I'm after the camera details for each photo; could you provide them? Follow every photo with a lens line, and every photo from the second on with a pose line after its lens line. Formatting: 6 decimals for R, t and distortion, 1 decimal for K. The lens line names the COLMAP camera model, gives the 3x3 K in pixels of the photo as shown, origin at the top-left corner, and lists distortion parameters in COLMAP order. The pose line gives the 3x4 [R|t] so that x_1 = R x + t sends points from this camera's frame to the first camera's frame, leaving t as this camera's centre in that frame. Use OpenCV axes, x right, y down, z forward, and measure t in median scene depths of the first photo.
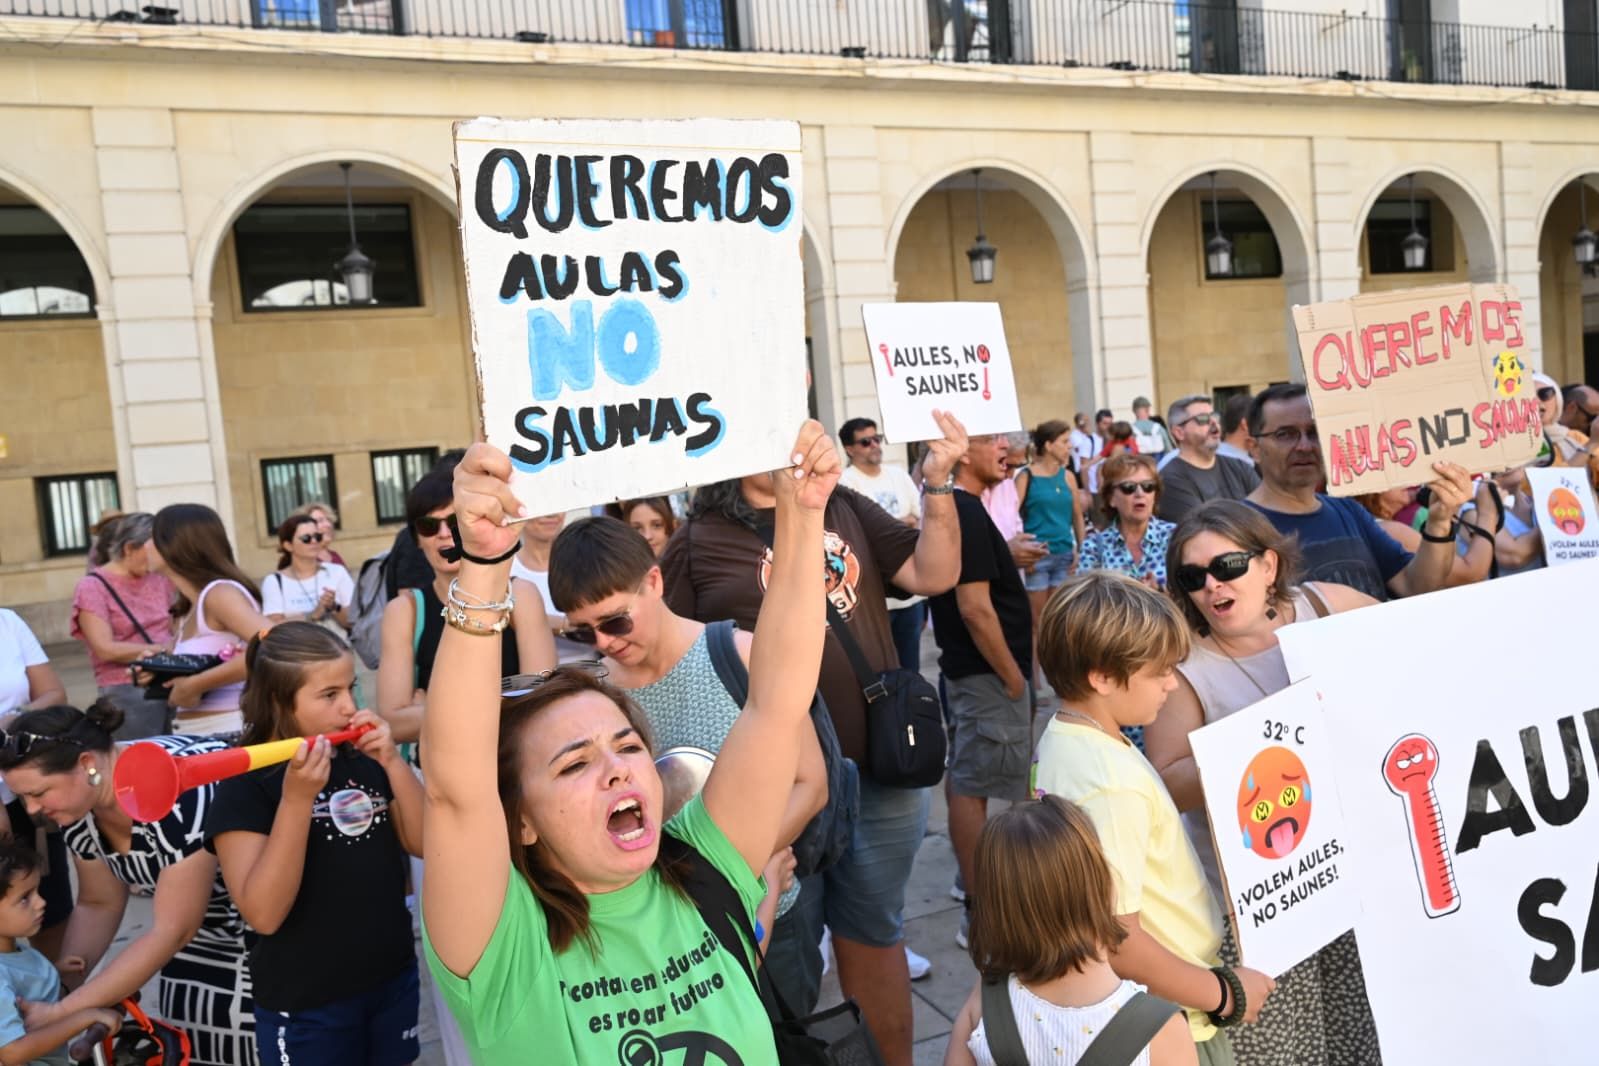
lens RADIAL K [[1242.3, 0, 799.5], [0, 1242.3, 533.0], [0, 0, 1]] dist [0.005593, 0.003476]
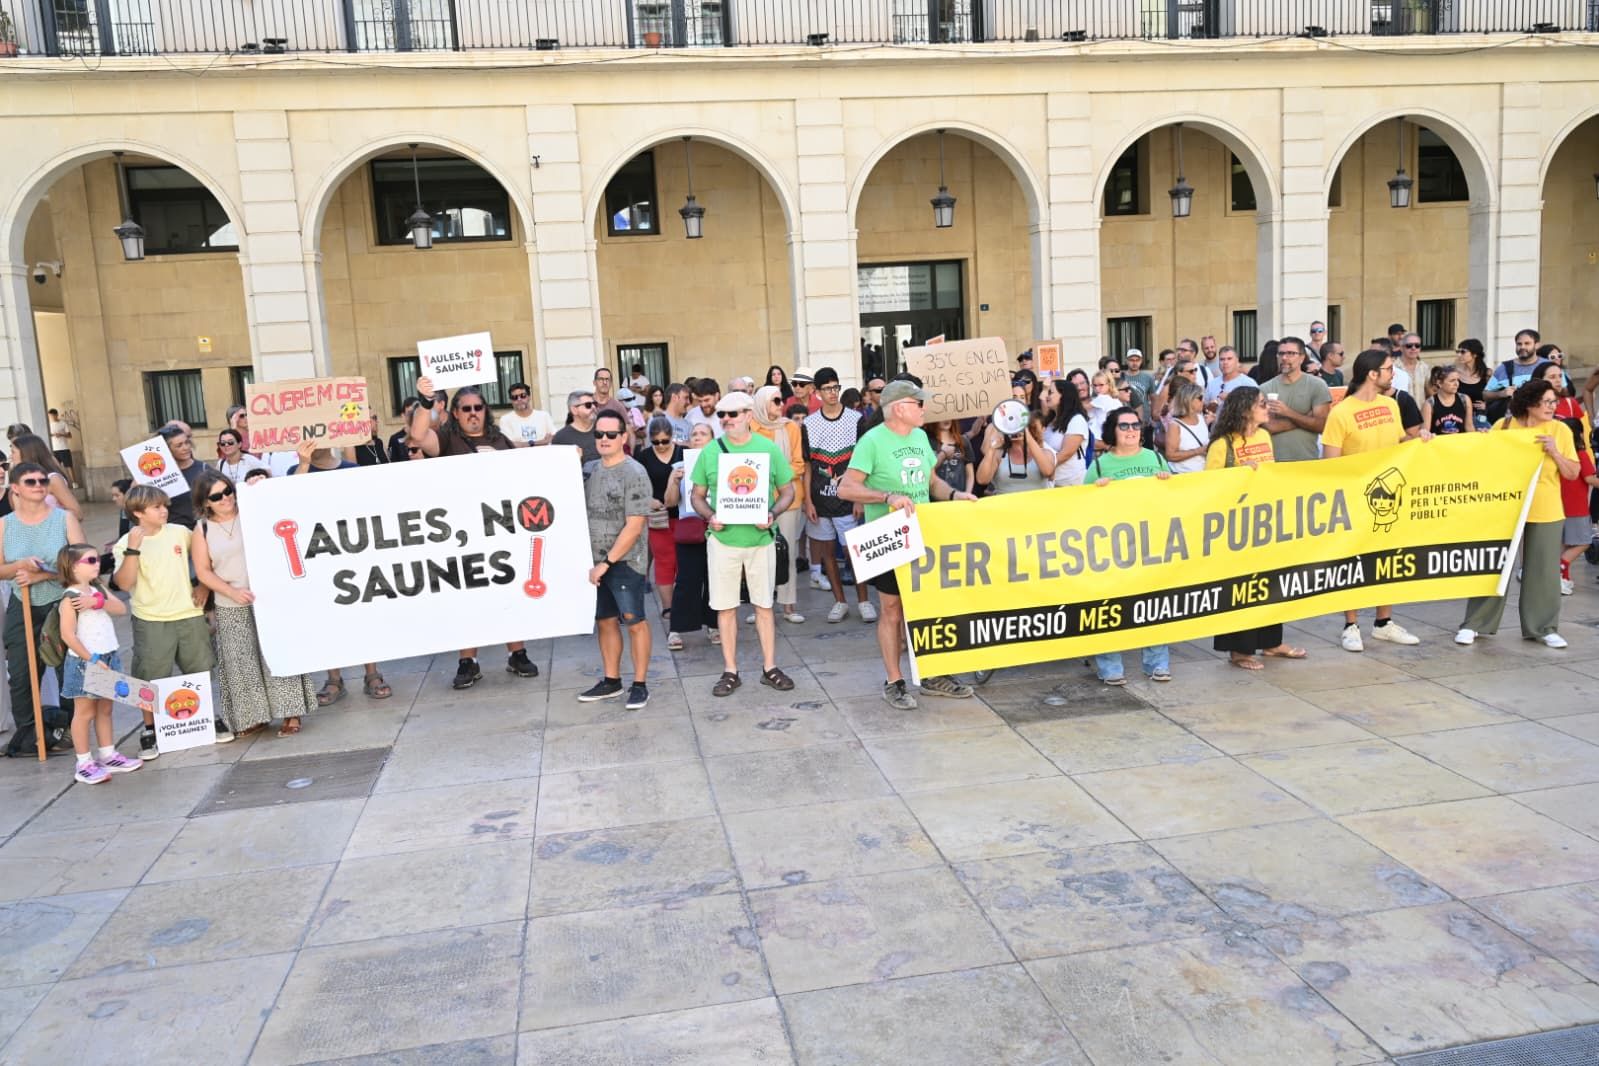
lens RADIAL K [[1261.6, 0, 791.2], [0, 1261.6, 525.8], [0, 0, 1]] dist [-0.001904, 0.004181]
pose [[0.977598, 0.055015, -0.203163, 0.298231], [-0.038481, 0.995684, 0.084459, -0.018678], [0.206932, -0.074749, 0.975496, -0.238040]]
